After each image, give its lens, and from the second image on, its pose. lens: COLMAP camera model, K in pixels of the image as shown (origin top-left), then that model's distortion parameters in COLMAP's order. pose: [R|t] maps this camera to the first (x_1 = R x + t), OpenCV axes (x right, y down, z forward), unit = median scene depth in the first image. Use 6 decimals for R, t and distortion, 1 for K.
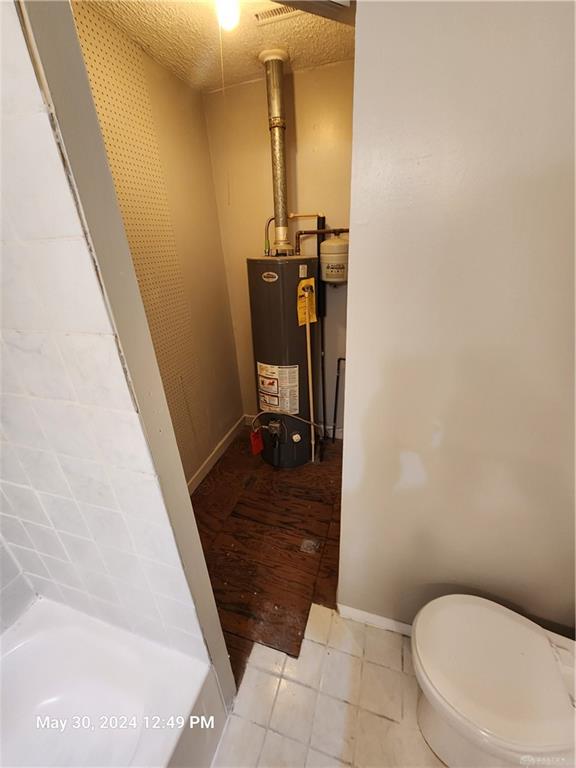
lens RADIAL K [[314.7, 0, 287.8], [0, 314.7, 385.5], [0, 0, 1]] dist [0.002933, 0.000336]
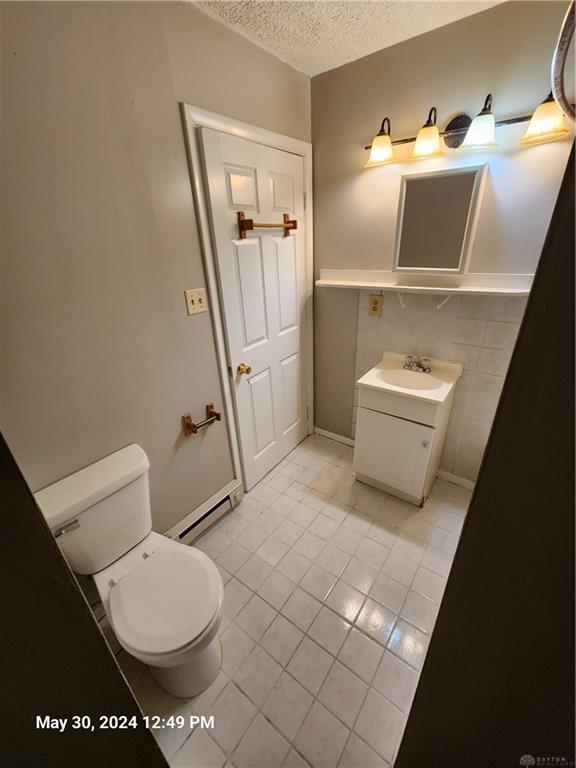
lens RADIAL K [[314.7, 0, 287.8], [0, 314.7, 385.5], [0, 0, 1]] dist [0.002933, 0.000336]
pose [[-0.939242, -0.073445, 0.335306, -0.119543], [0.211265, 0.646213, 0.733332, -0.358976], [-0.270539, 0.759614, -0.591434, 0.796229]]
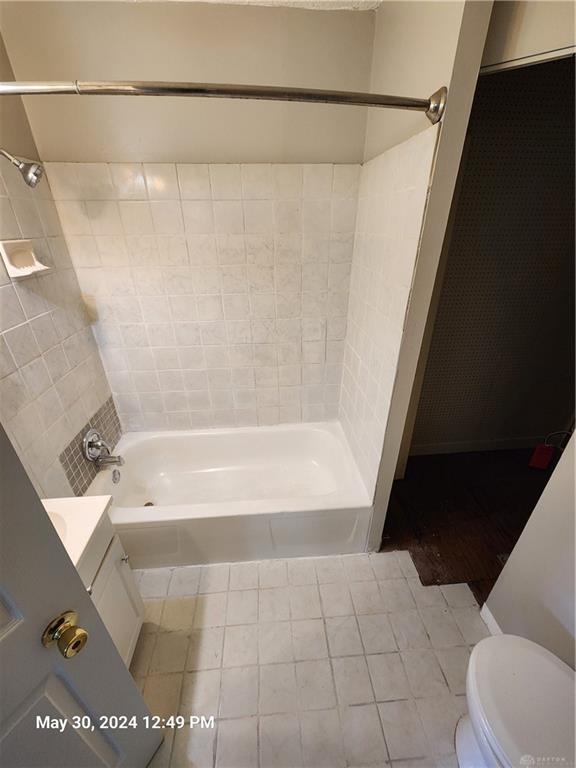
lens RADIAL K [[314.7, 0, 287.8], [0, 314.7, 385.5], [0, 0, 1]] dist [0.002933, 0.000336]
pose [[0.374240, 0.471063, -0.798776, 0.503467], [-0.408199, 0.857112, 0.314218, 0.030829], [0.832657, 0.208467, 0.513053, -0.258730]]
